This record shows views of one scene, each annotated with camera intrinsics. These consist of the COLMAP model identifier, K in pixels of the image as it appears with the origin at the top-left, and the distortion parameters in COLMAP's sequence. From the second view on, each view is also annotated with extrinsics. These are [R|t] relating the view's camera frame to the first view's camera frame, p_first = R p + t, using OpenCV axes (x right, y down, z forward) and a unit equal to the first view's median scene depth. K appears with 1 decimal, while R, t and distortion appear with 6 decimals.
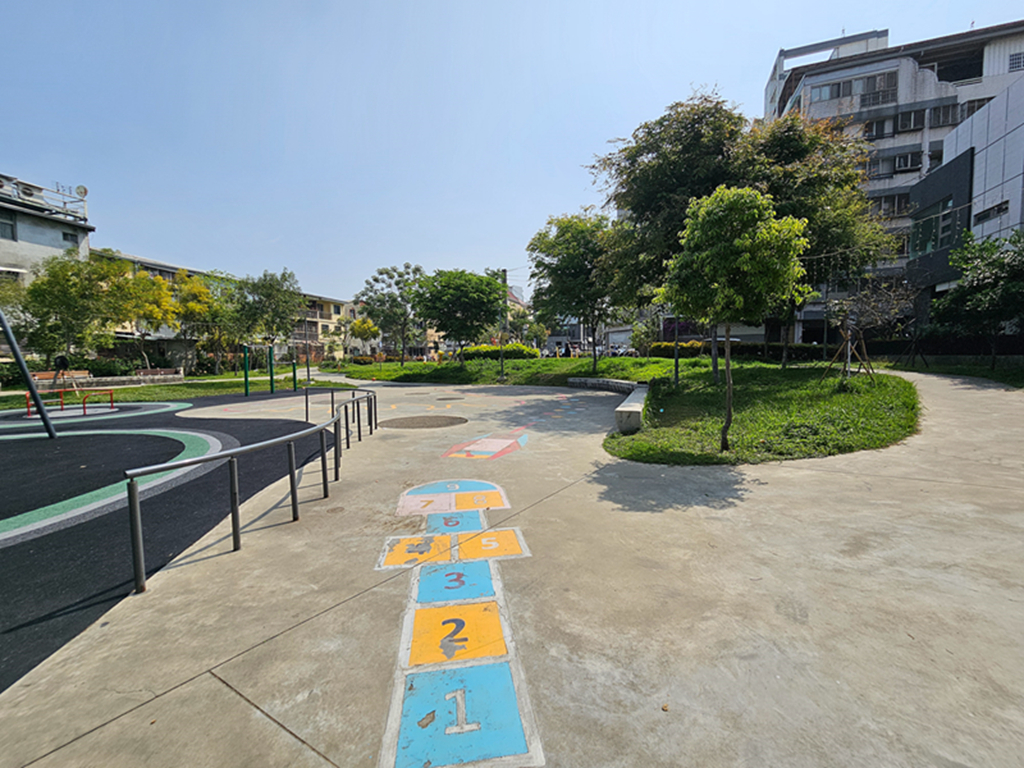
lens RADIAL K [[416.5, 0, 512.8], [0, 416.5, 387.2], [0, 0, 1]] dist [-0.000567, 0.000186]
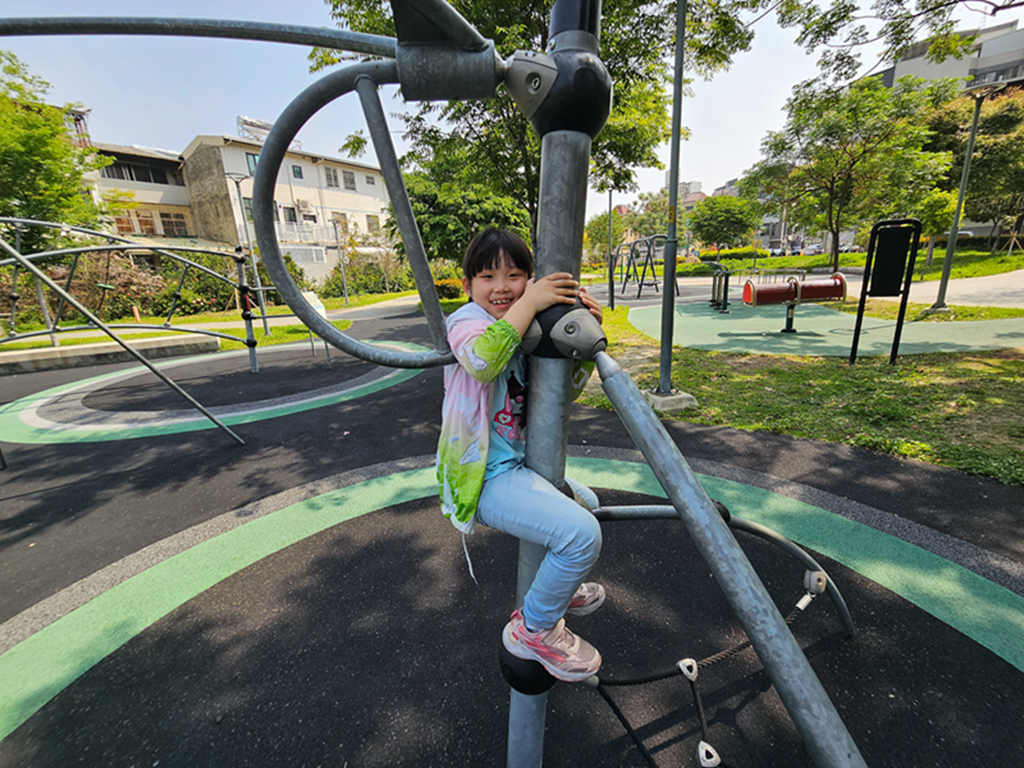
lens RADIAL K [[416.5, 0, 513.1], [0, 416.5, 383.8], [0, 0, 1]] dist [-0.000567, 0.000186]
pose [[0.940948, 0.055019, -0.334050, -0.312370], [0.014269, 0.979385, 0.201498, 0.059167], [0.338250, -0.194366, 0.920765, -0.743070]]
